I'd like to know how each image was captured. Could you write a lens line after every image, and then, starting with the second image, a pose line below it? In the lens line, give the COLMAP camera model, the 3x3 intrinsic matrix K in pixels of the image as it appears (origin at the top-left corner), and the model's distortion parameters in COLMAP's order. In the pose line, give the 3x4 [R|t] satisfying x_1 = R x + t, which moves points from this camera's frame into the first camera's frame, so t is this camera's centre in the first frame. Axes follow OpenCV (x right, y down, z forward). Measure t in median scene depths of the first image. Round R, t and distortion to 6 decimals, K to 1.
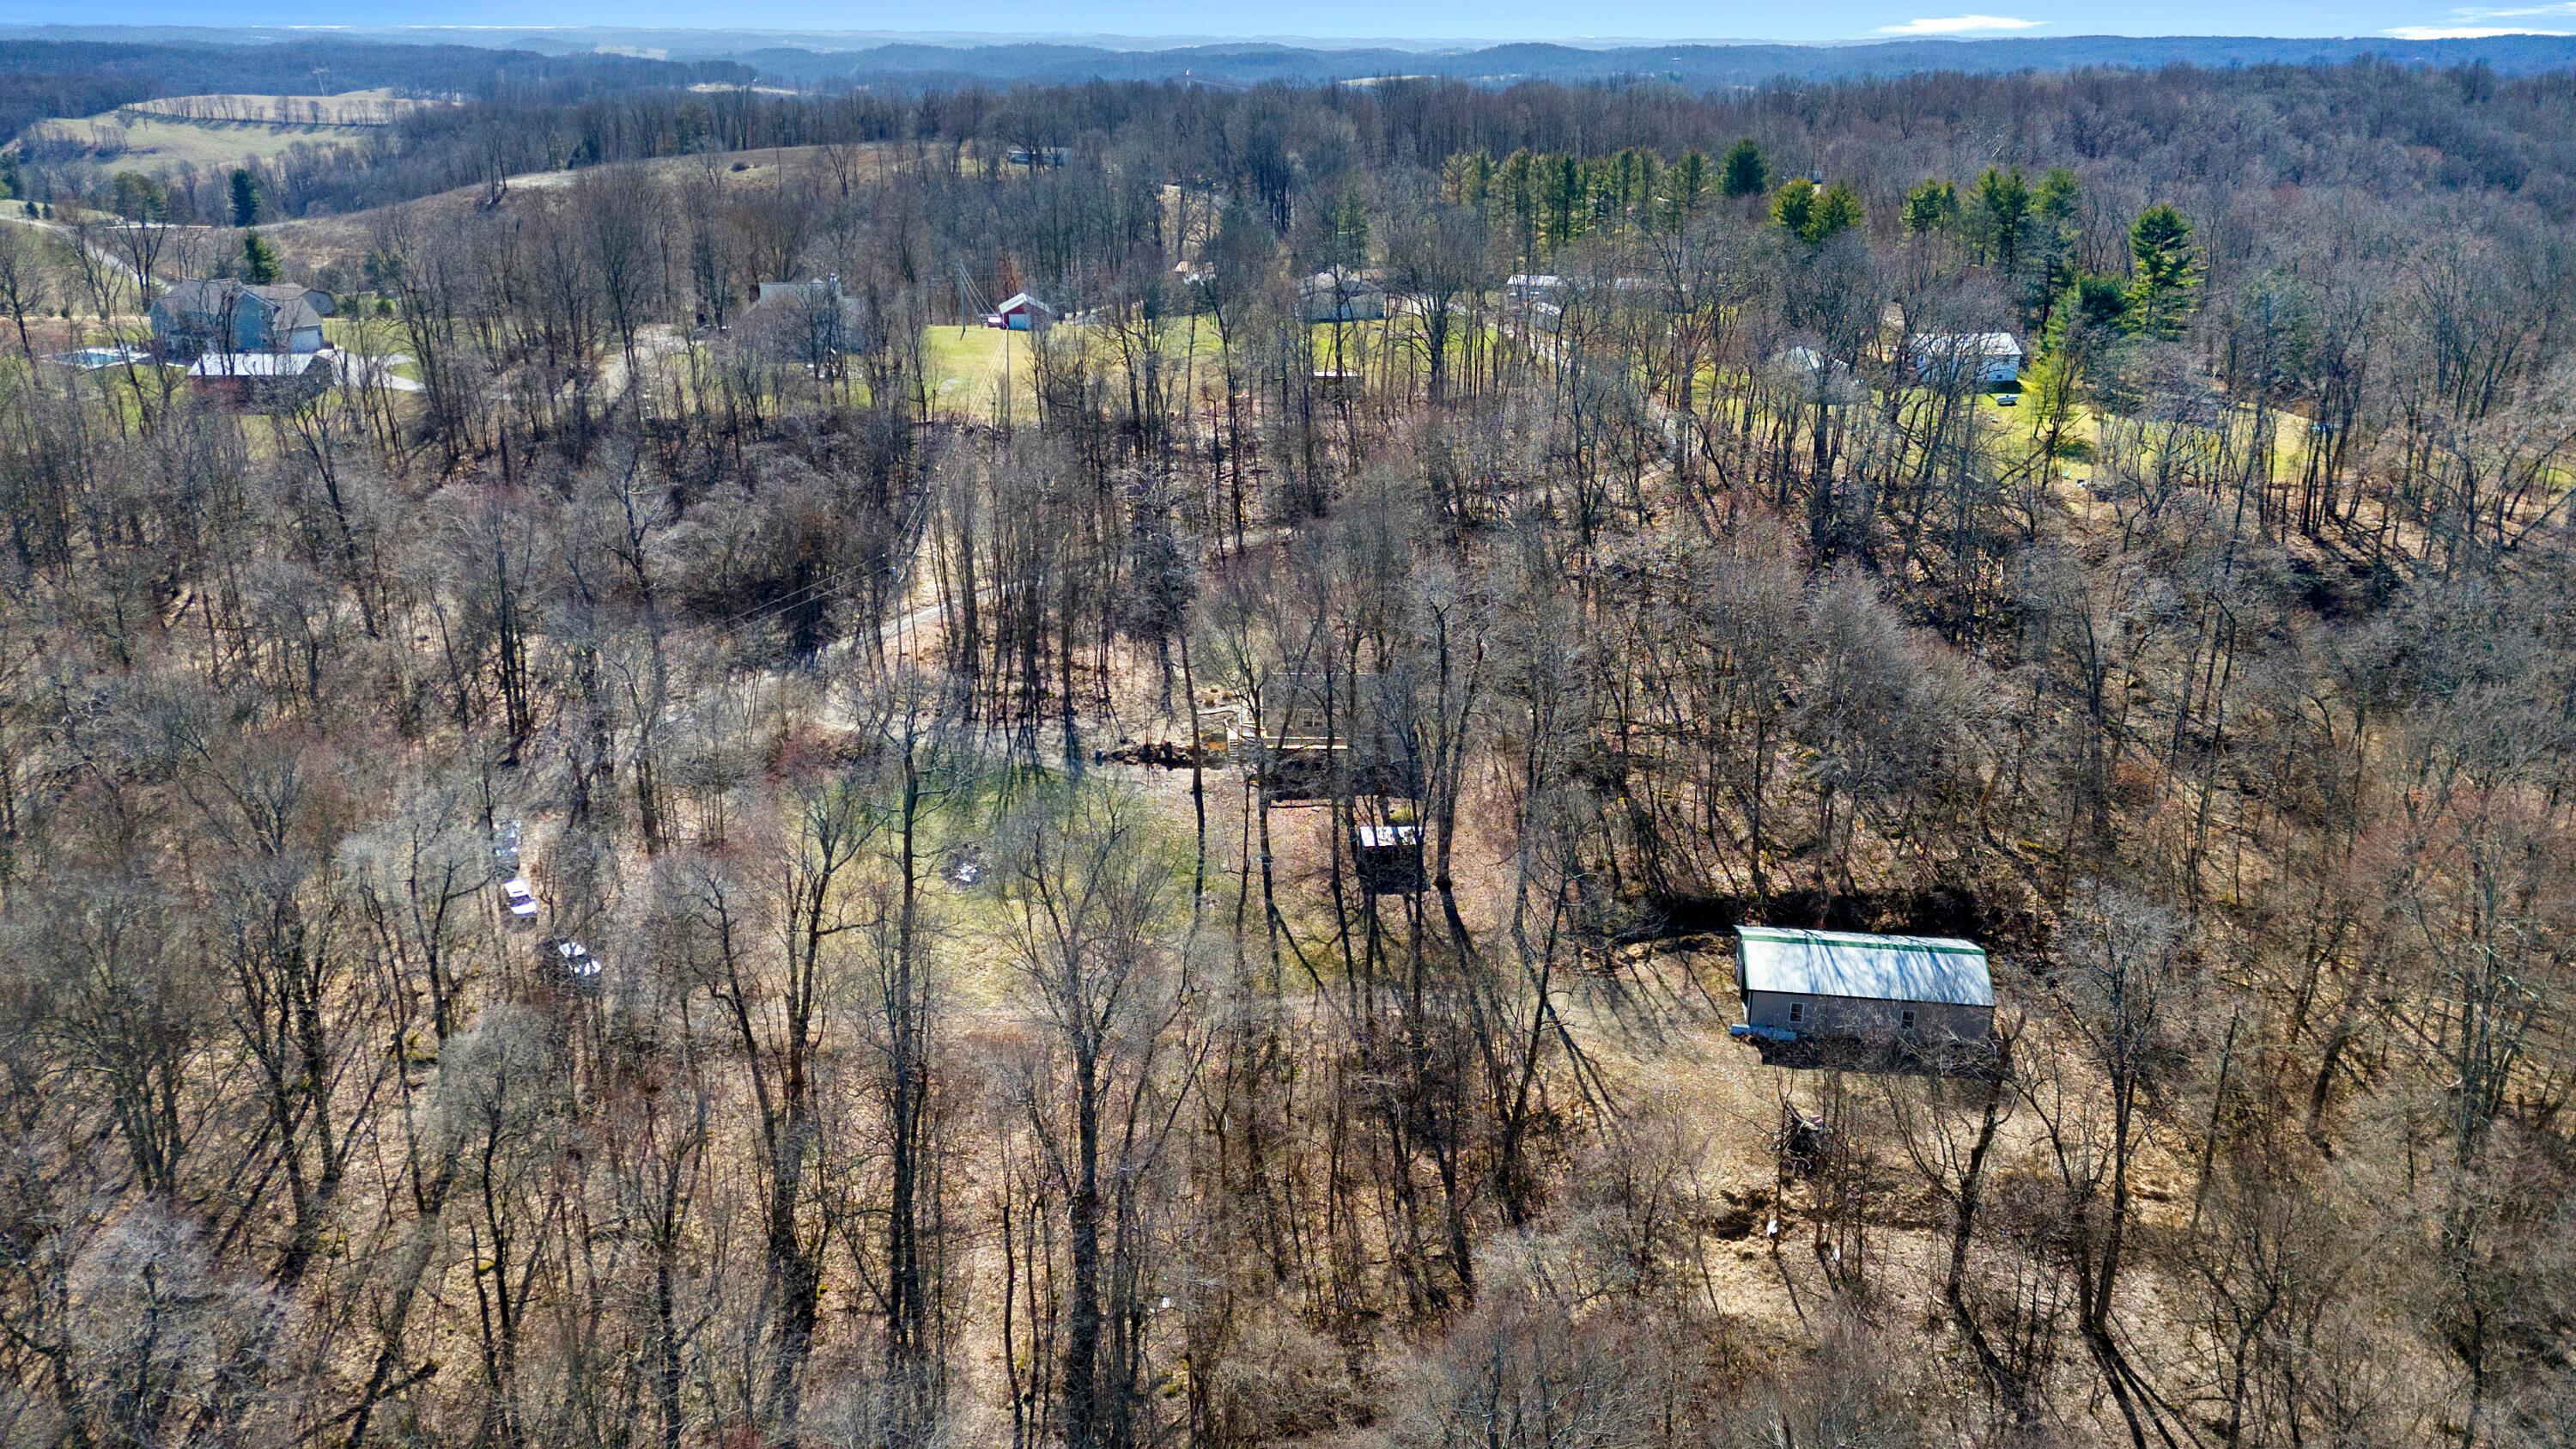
lens RADIAL K [[1860.3, 0, 1244.9], [0, 1860.3, 646.1], [0, 0, 1]] dist [0.052057, -0.039638]
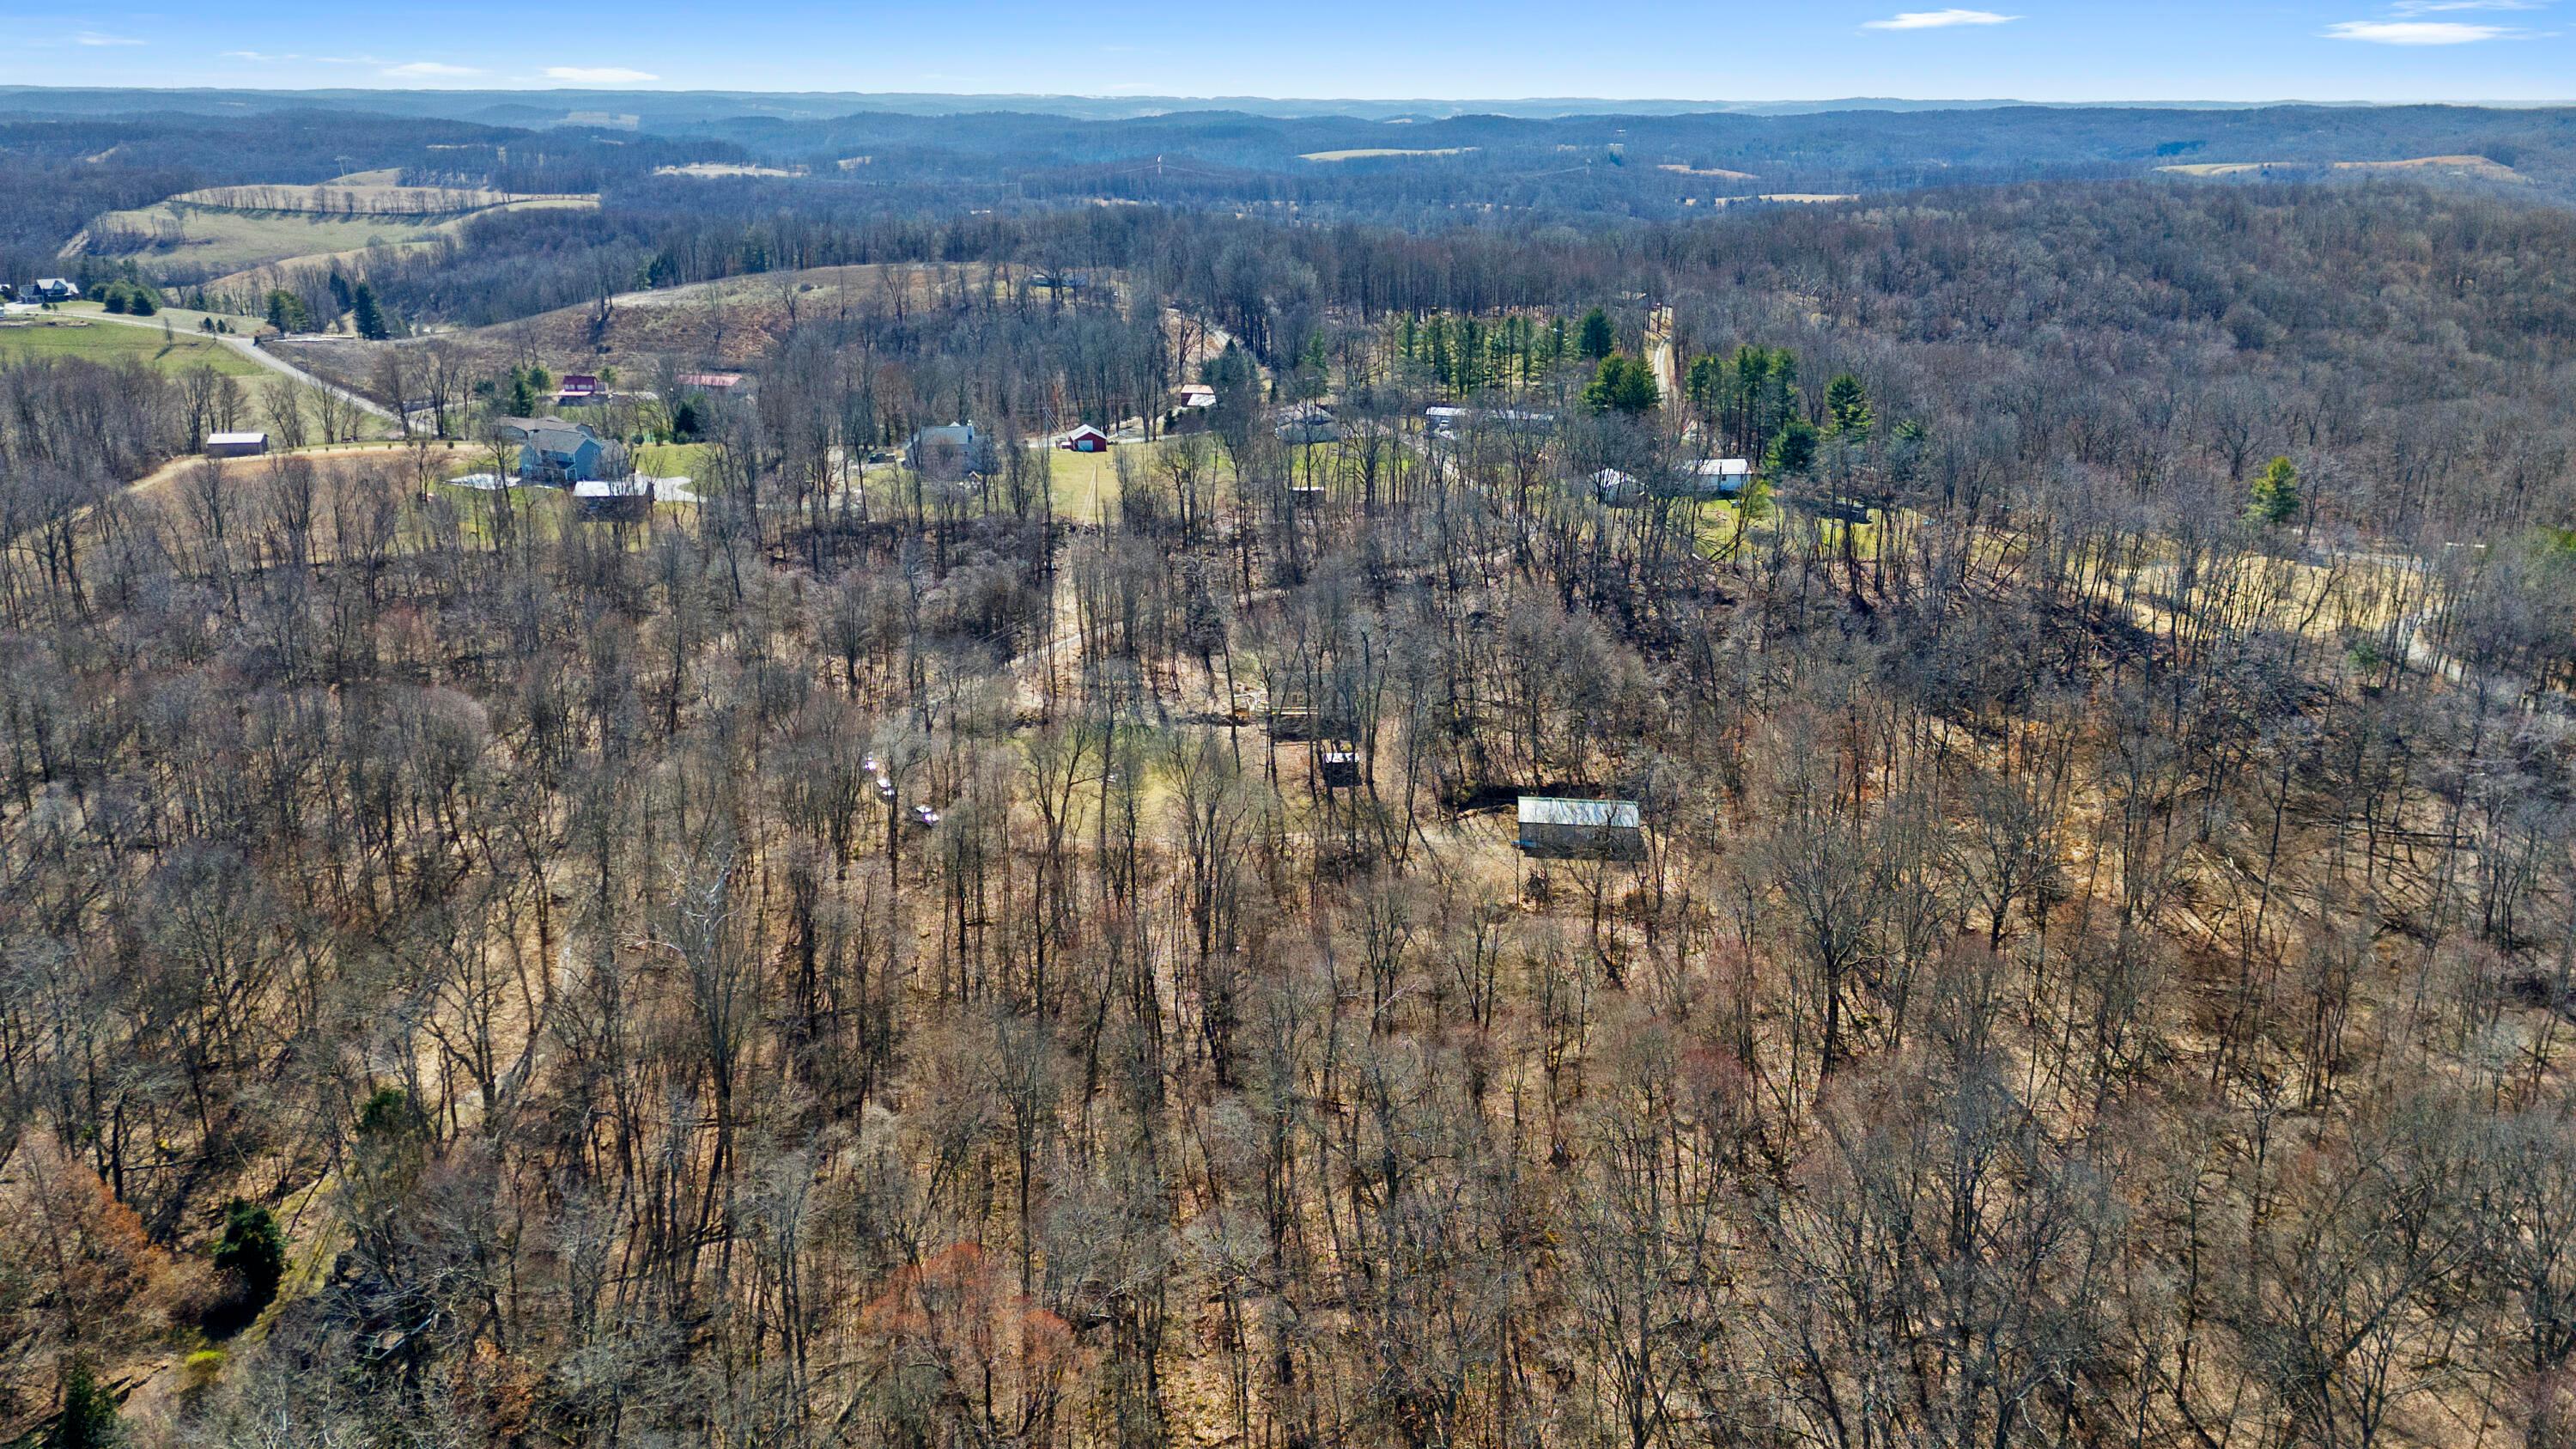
lens RADIAL K [[1860.3, 0, 1291.9], [0, 1860.3, 723.7], [0, 0, 1]] dist [0.052057, -0.039638]
pose [[0.998996, -0.008214, 0.044031, -0.043063], [0.007685, 0.999897, 0.012159, 0.038178], [-0.044126, -0.011808, 0.998956, -0.703613]]
